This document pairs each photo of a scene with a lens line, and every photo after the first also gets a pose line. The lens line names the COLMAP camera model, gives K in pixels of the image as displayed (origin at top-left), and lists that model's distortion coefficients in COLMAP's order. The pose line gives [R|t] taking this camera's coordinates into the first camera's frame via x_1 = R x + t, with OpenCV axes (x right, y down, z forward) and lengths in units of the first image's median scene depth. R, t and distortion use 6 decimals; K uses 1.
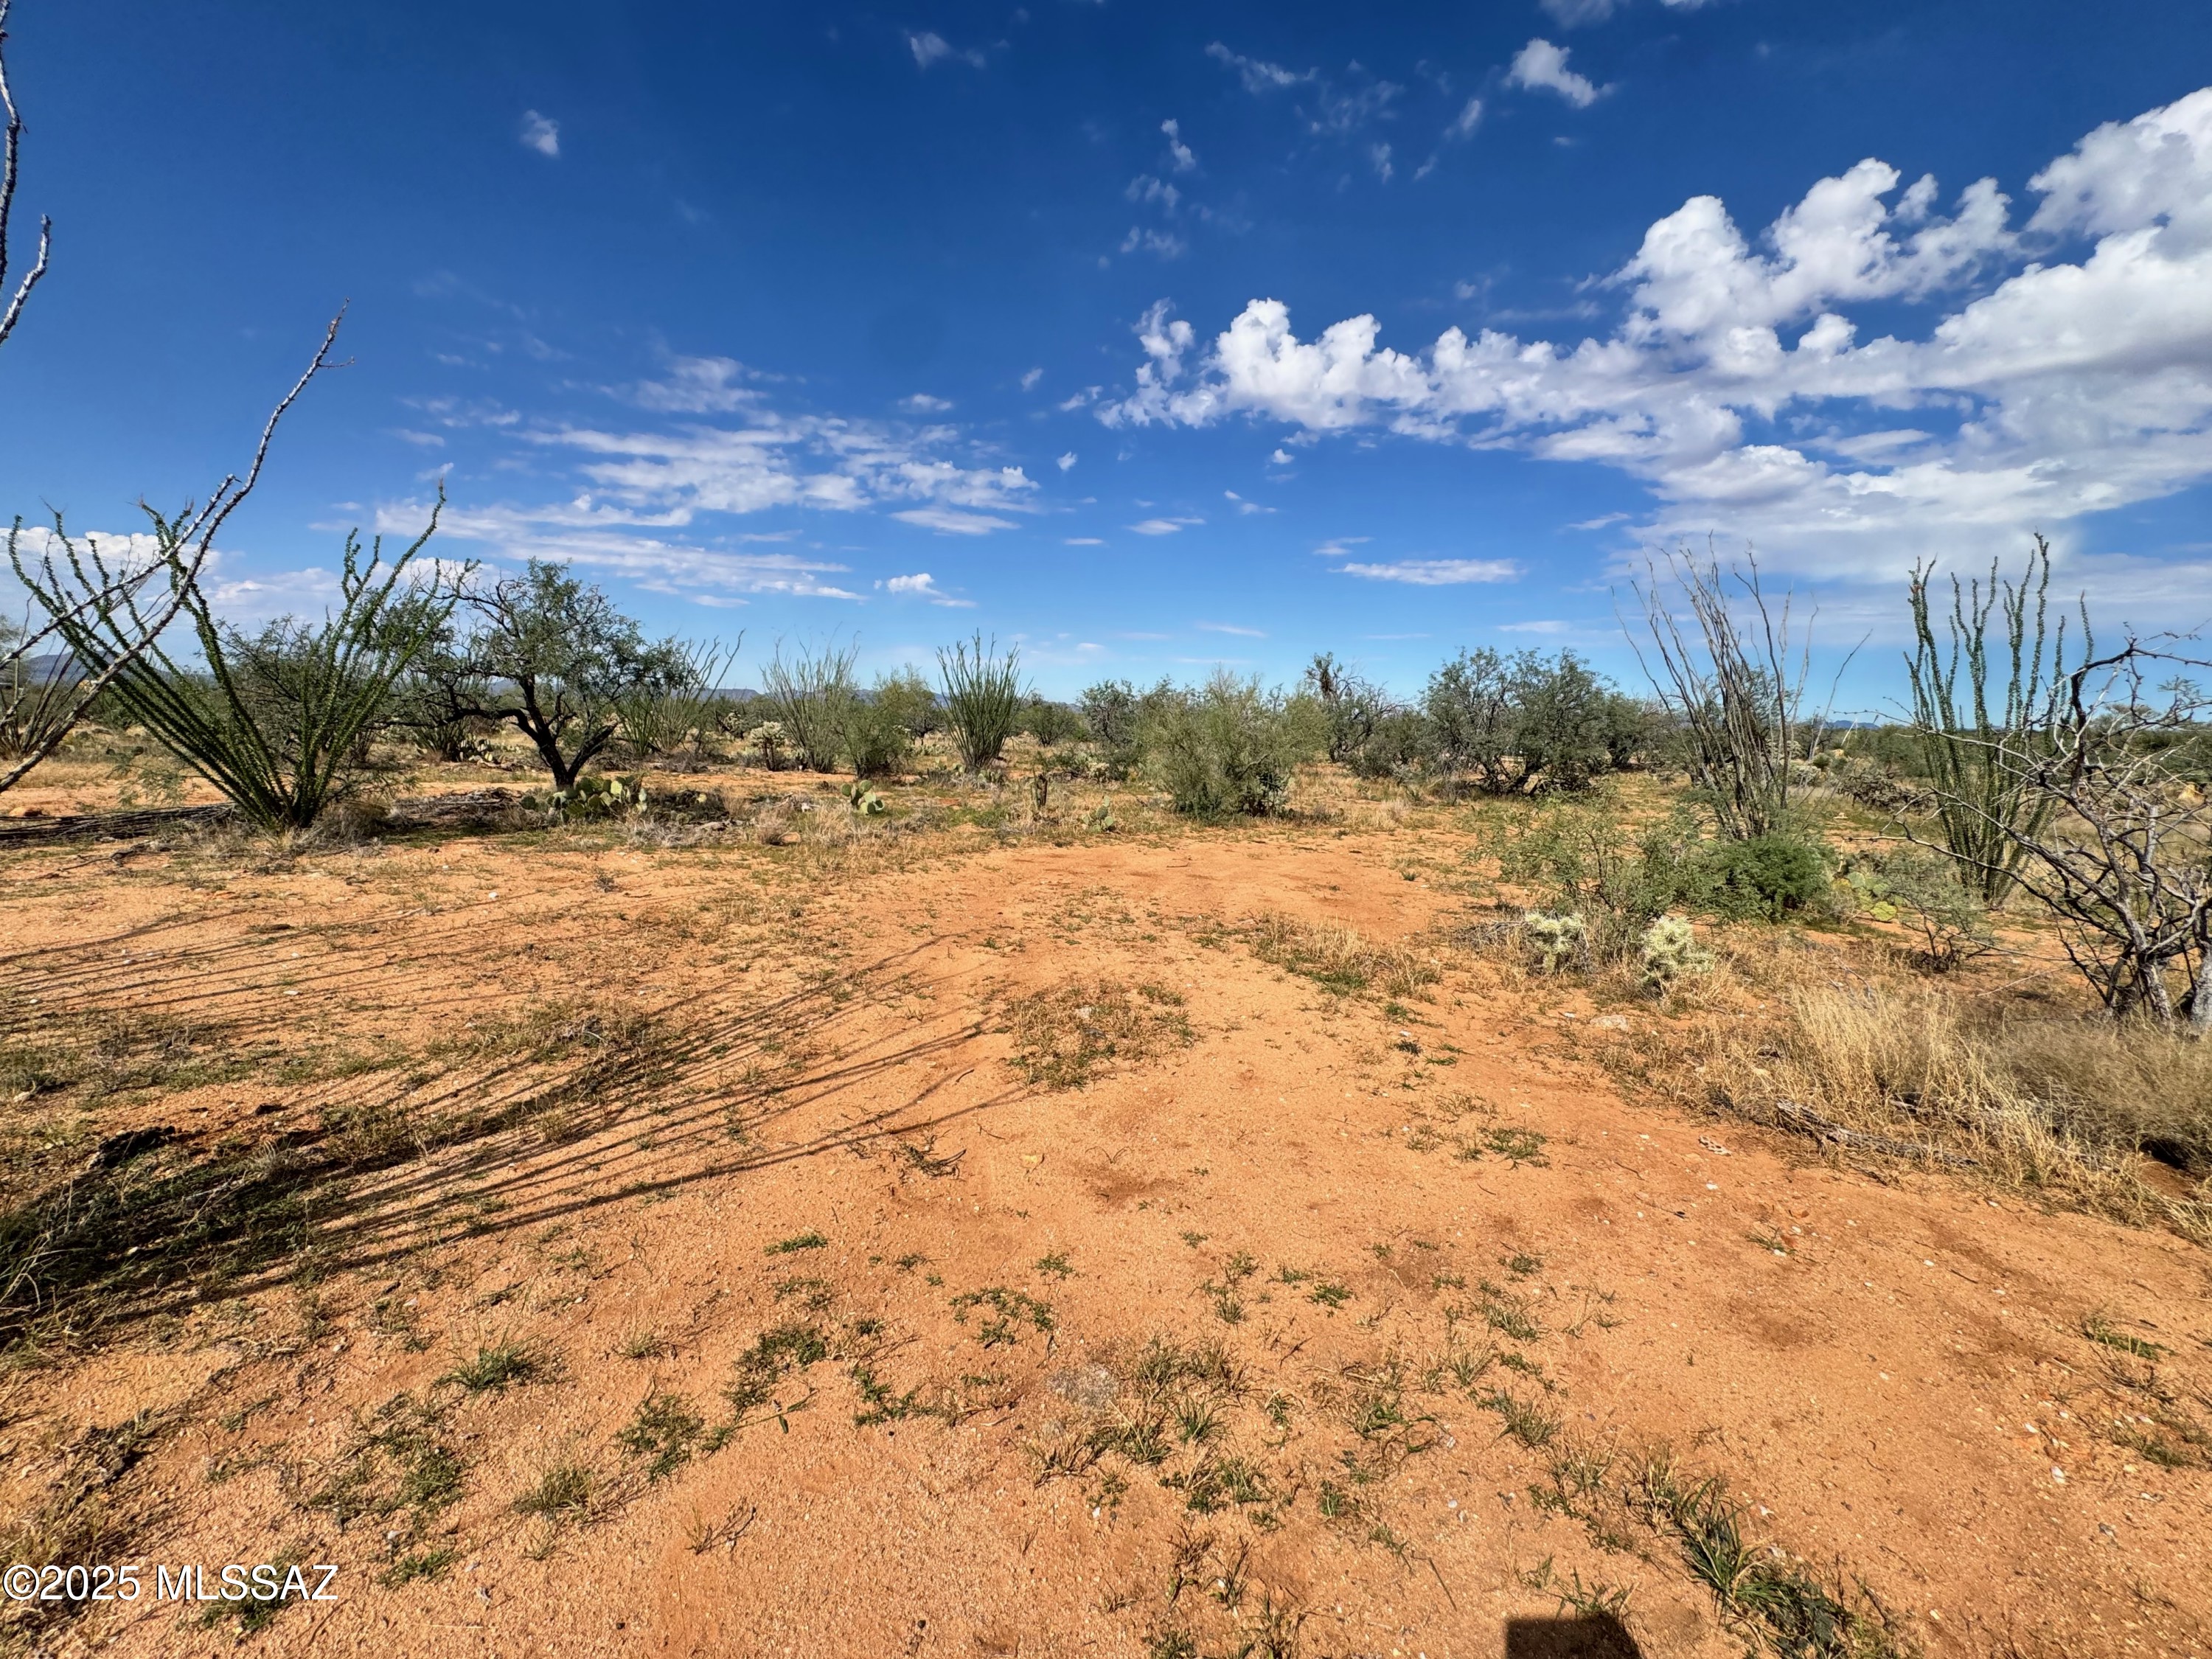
lens RADIAL K [[889.5, 0, 1108.9], [0, 889.5, 817.1], [0, 0, 1]] dist [-0.000143, 0.000257]
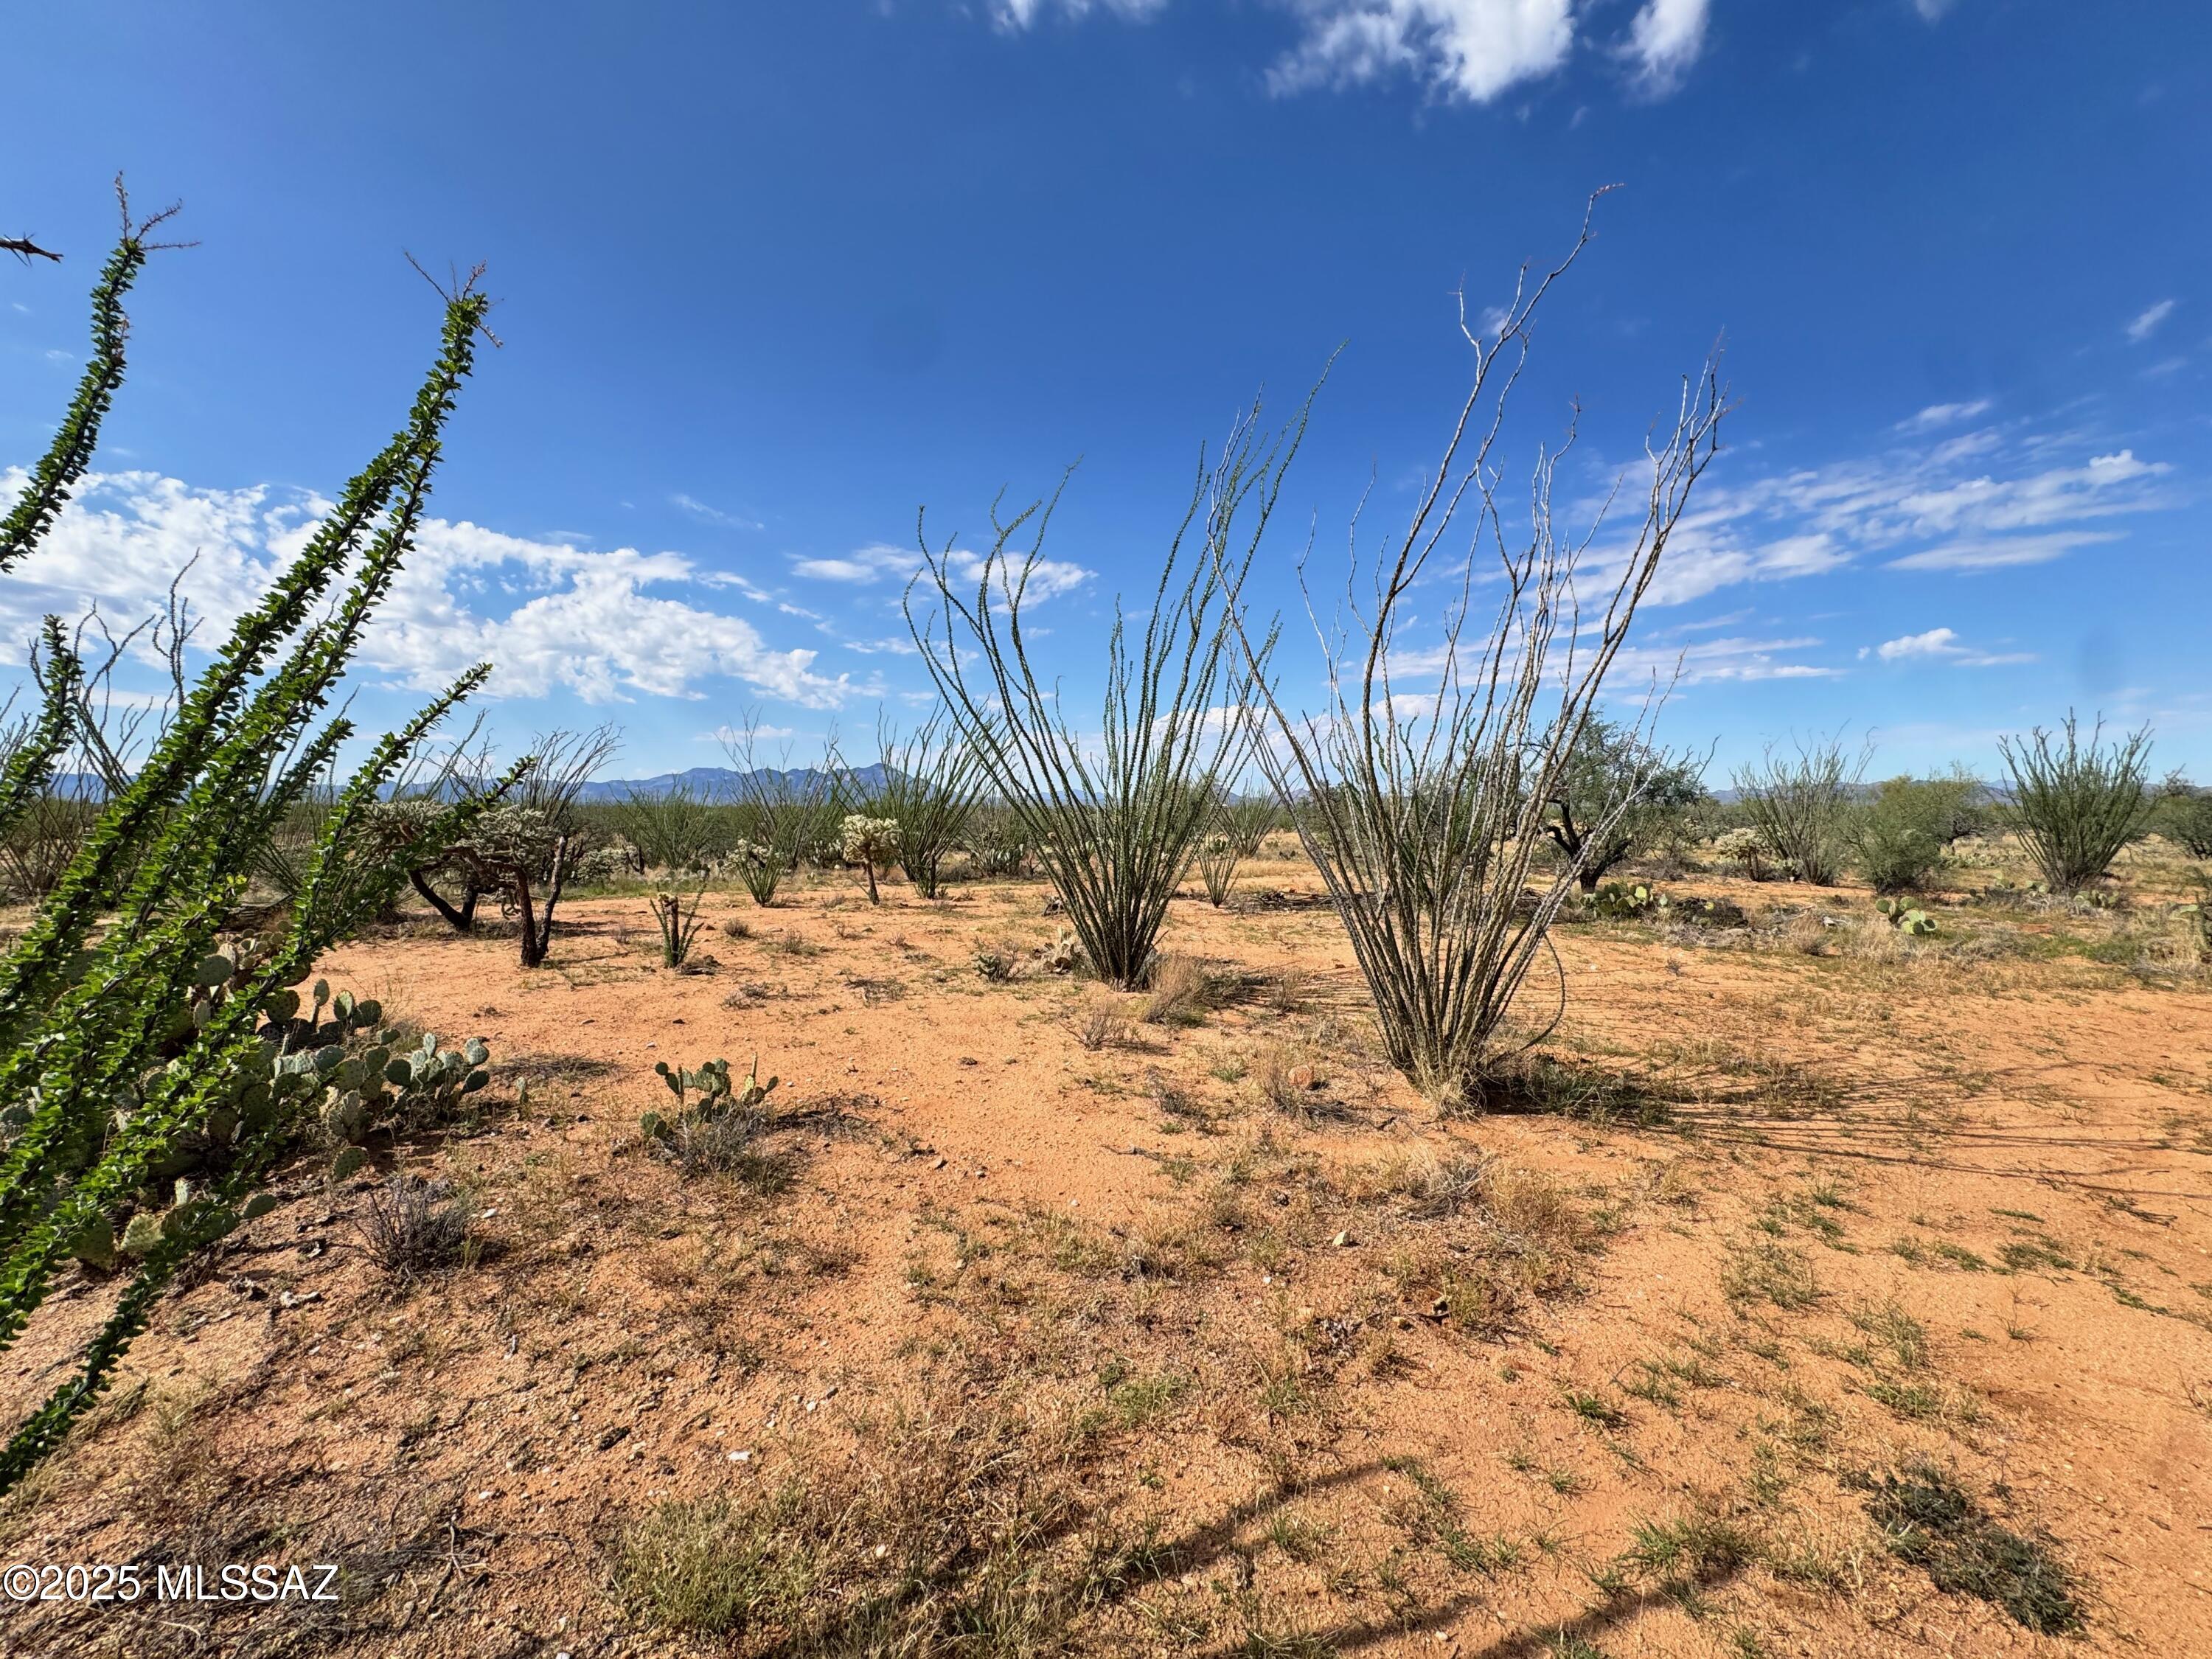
lens RADIAL K [[888.7, 0, 1107.4], [0, 888.7, 813.4], [0, 0, 1]] dist [-0.001016, 0.000185]
pose [[0.575648, -0.025285, -0.817306, -0.000303], [-0.074179, 0.993786, -0.082991, 0.006639], [0.814326, 0.108401, 0.570195, -0.129257]]
